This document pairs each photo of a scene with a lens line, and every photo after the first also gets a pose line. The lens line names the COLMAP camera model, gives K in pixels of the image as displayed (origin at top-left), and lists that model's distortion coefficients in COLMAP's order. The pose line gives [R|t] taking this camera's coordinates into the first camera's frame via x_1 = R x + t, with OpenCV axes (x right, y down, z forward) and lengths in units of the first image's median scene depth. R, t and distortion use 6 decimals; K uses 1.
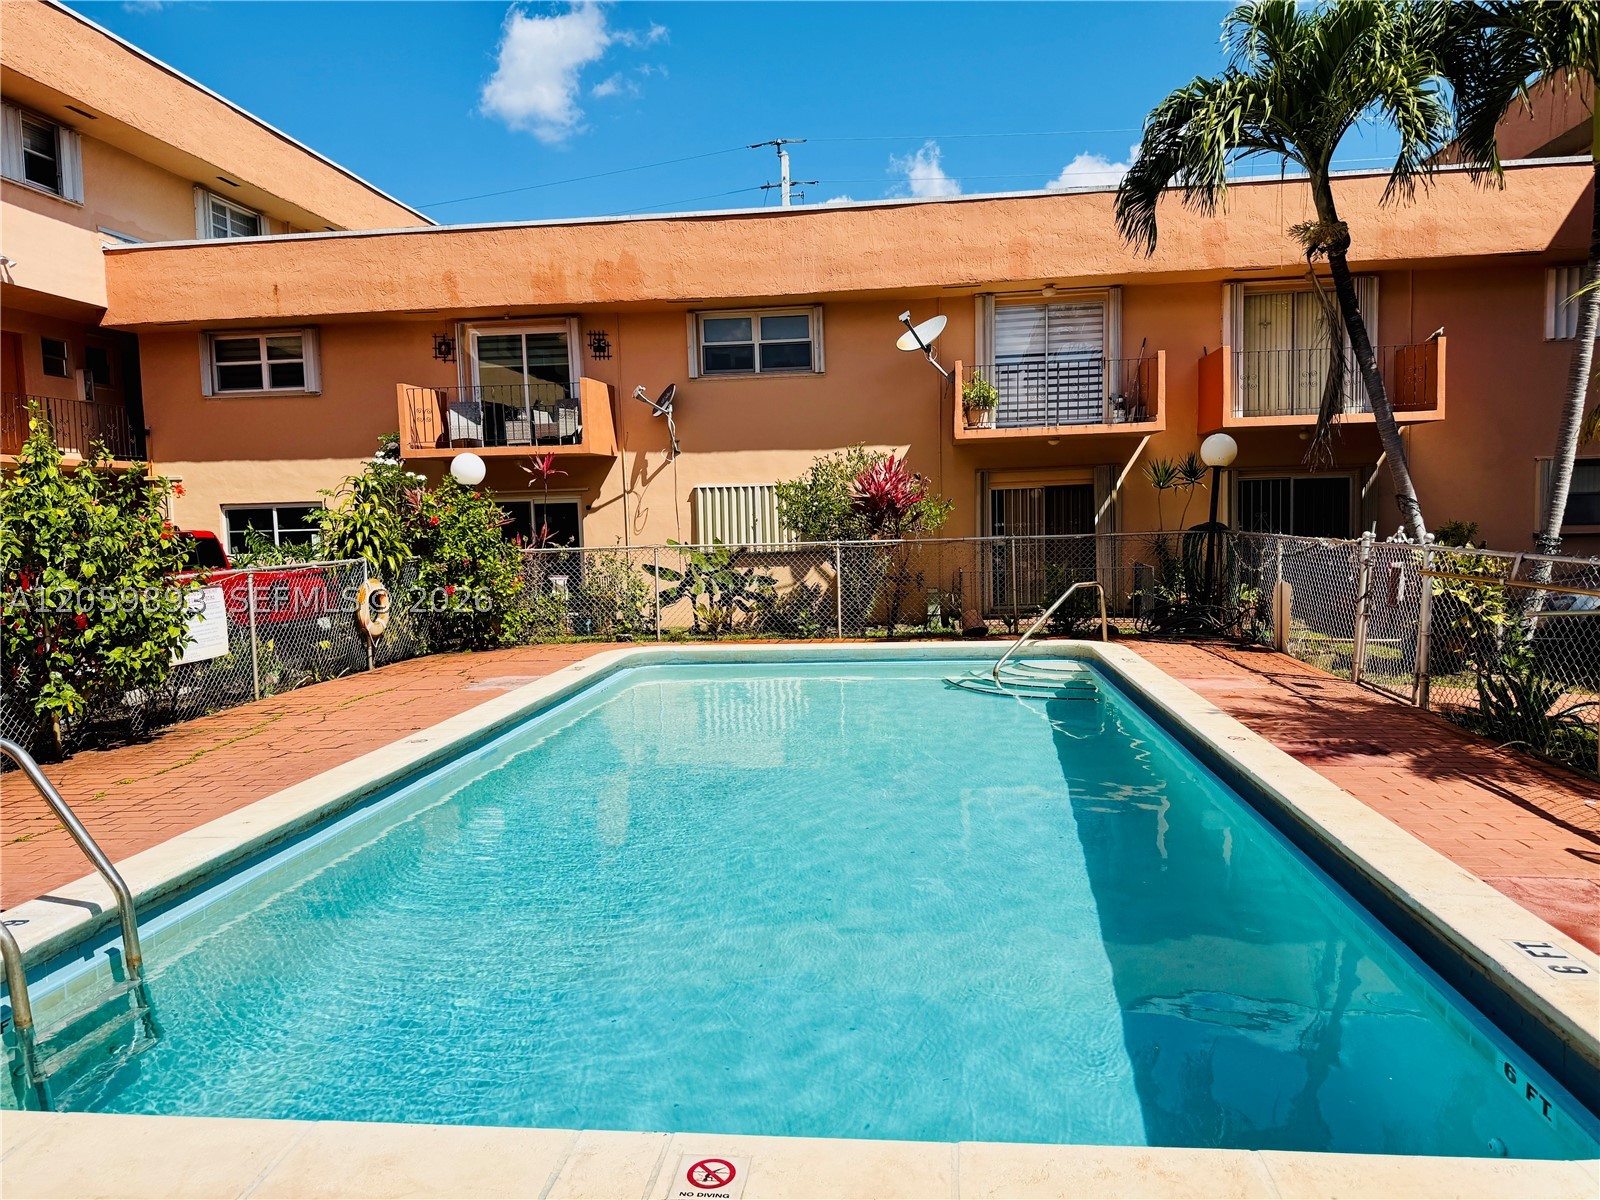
lens RADIAL K [[1130.9, 0, 803.3], [0, 1130.9, 611.5], [0, 0, 1]] dist [0.077653, -0.090312]
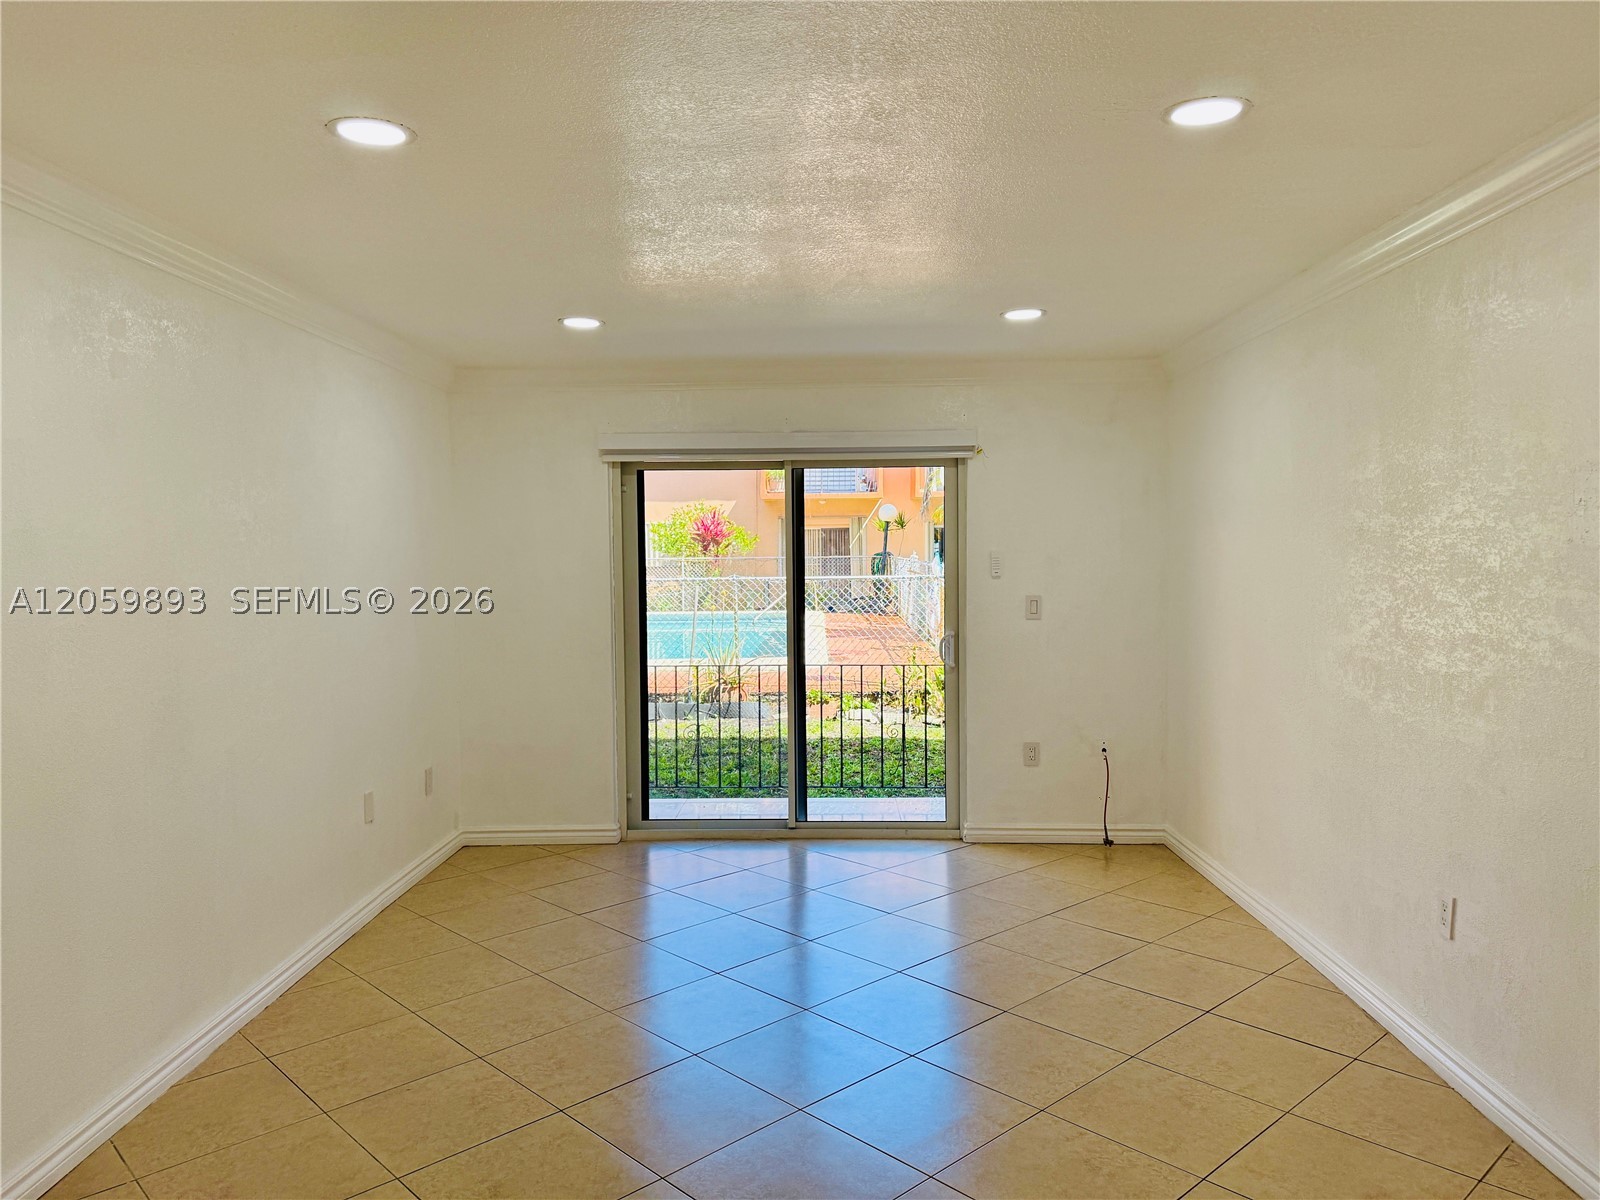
lens RADIAL K [[1130.9, 0, 803.1], [0, 1130.9, 588.8], [0, 0, 1]] dist [0.077653, -0.090312]
pose [[0.995431, 0.018057, 0.093762, 0.040871], [-0.013545, 0.998729, -0.048539, 0.052977], [-0.094519, 0.047047, 0.994411, -0.582758]]
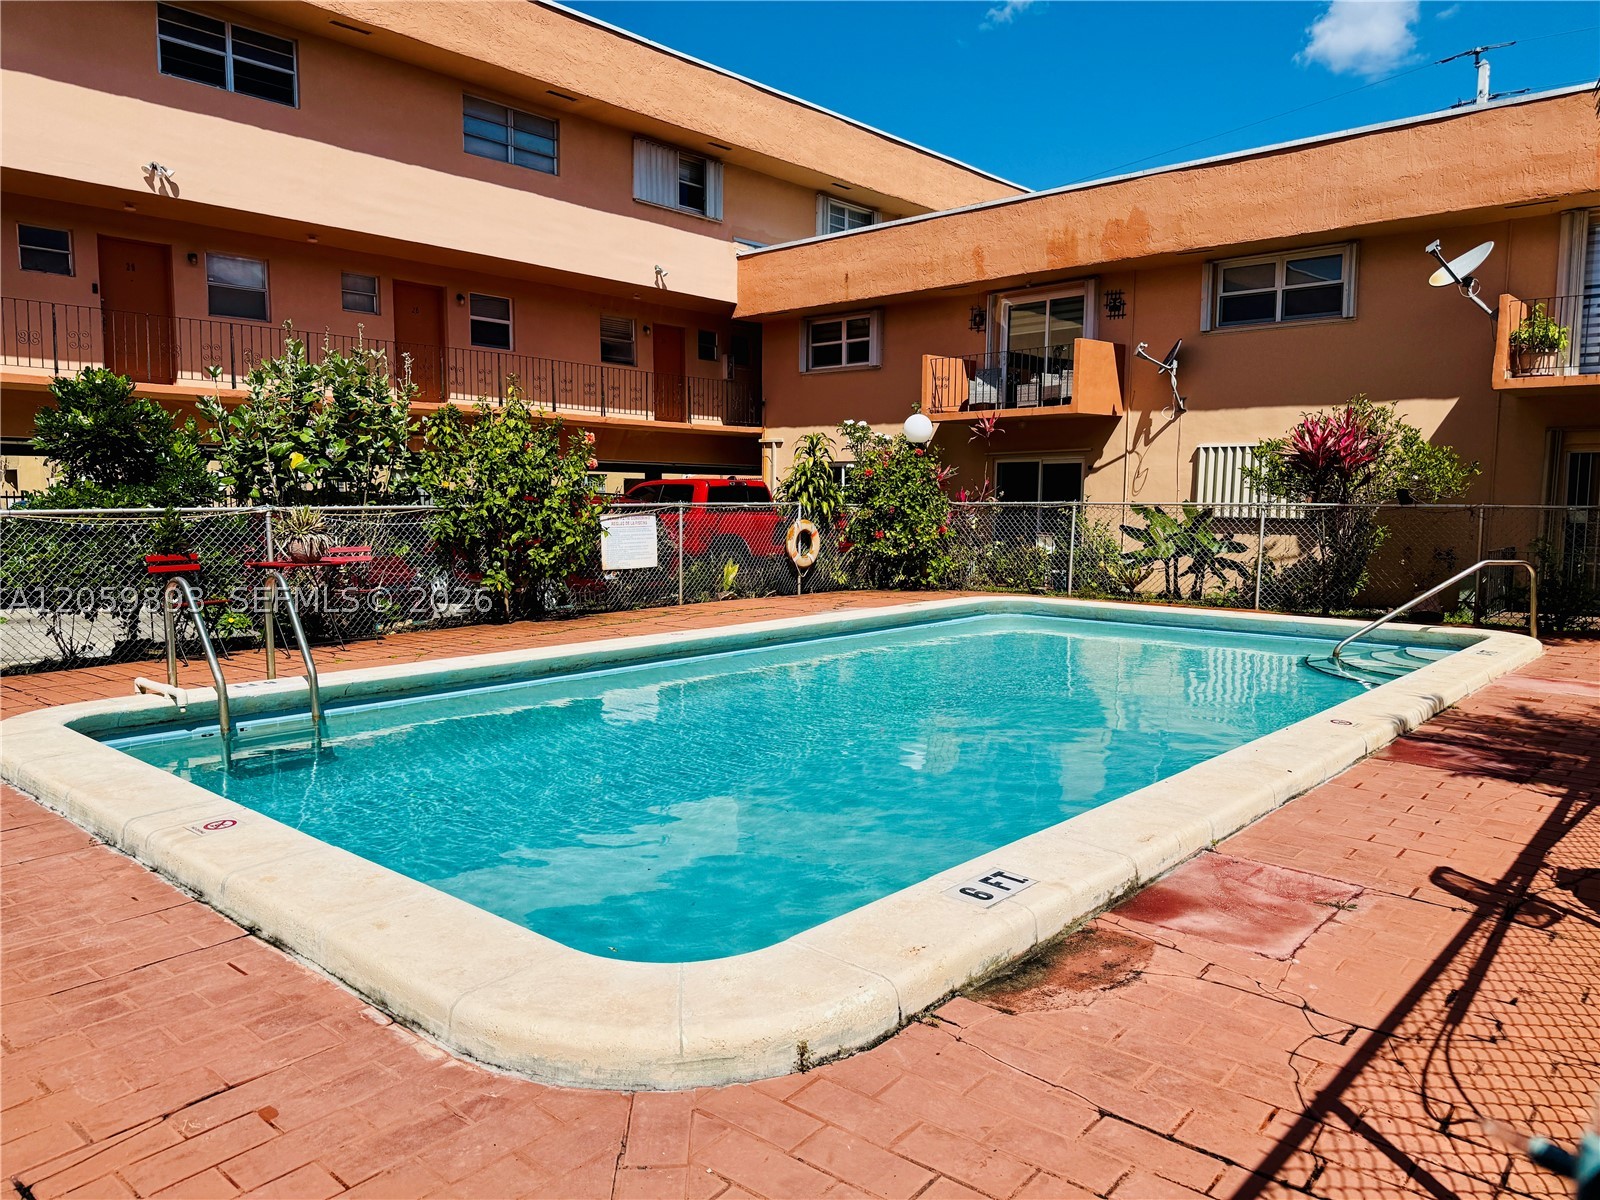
lens RADIAL K [[1130.9, 0, 802.6], [0, 1130.9, 610.9], [0, 0, 1]] dist [0.077653, -0.090312]
pose [[0.818383, 0.089642, -0.567639, 0.197466], [-0.075164, 0.995971, 0.048919, 0.005693], [0.569737, 0.002631, 0.821823, 0.019287]]
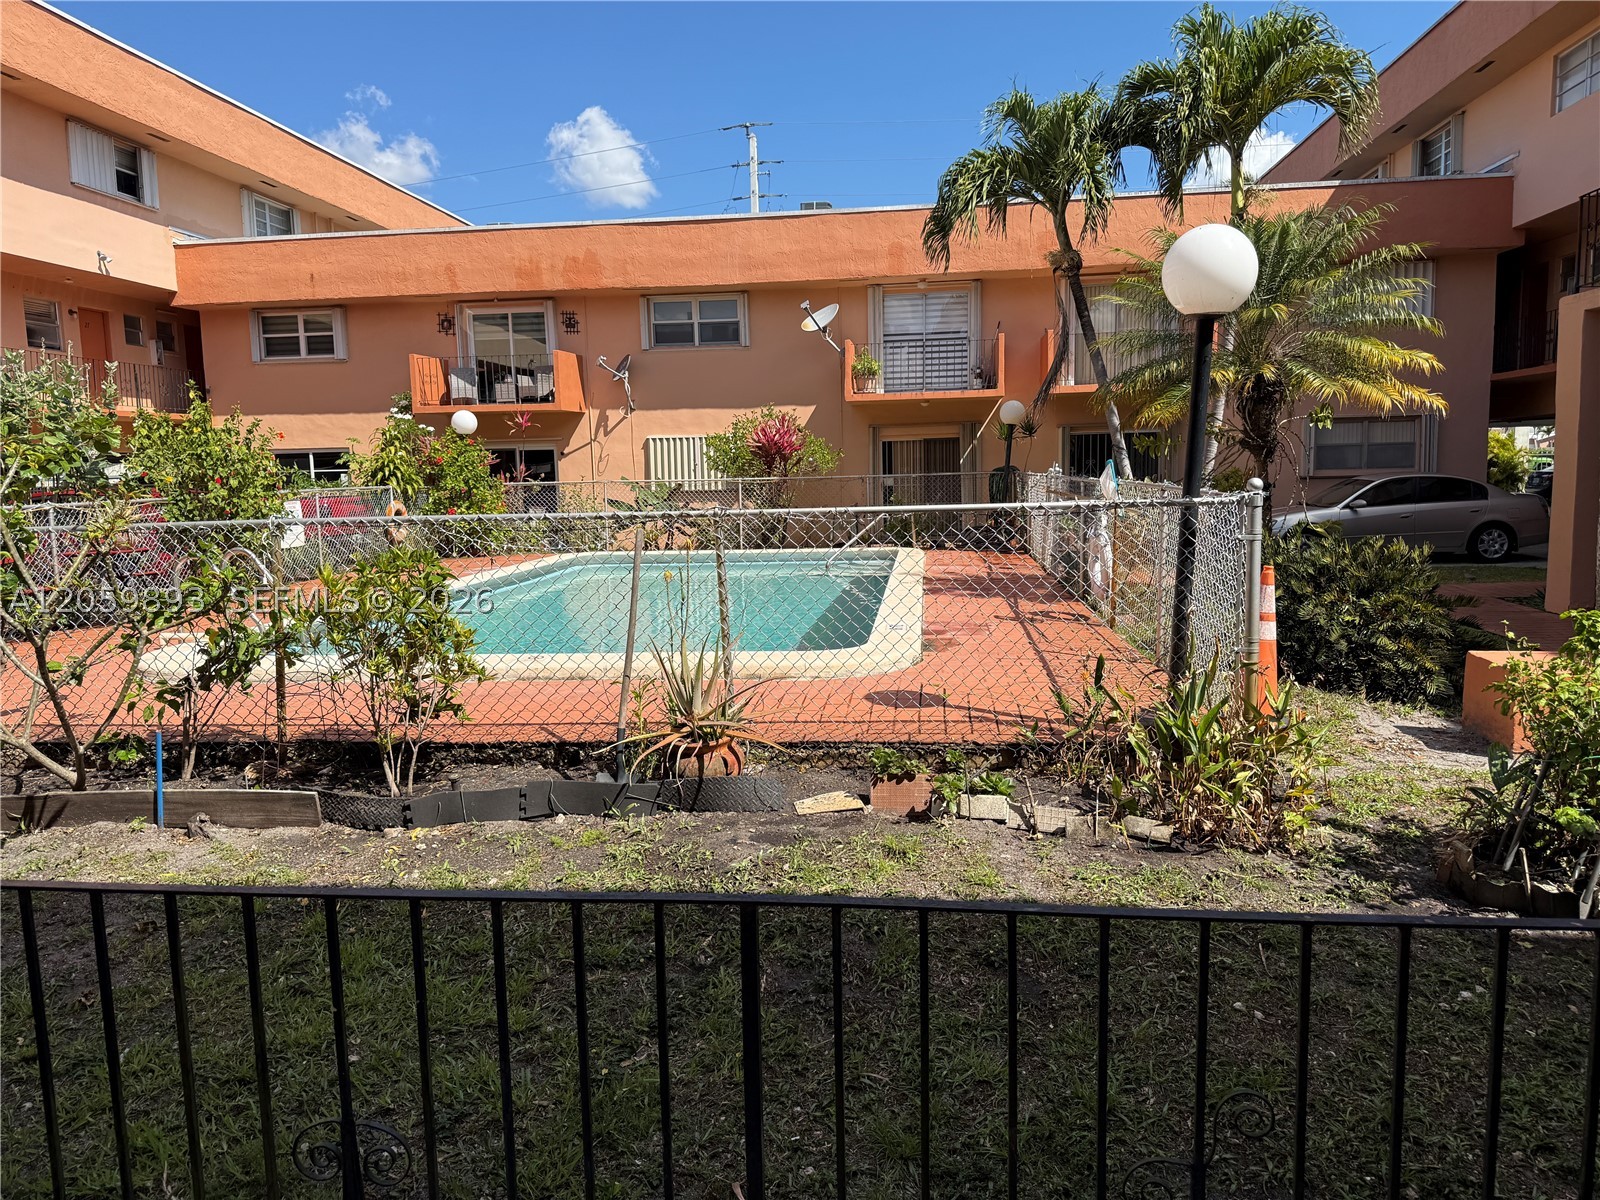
lens RADIAL K [[1130.9, 0, 797.3], [0, 1130.9, 606.2], [0, 0, 1]] dist [0.077653, -0.090312]
pose [[0.999953, 0.005354, -0.008041, 0.084639], [-0.005065, 0.999352, 0.035626, 0.031944], [0.008226, -0.035584, 0.999333, -0.267235]]
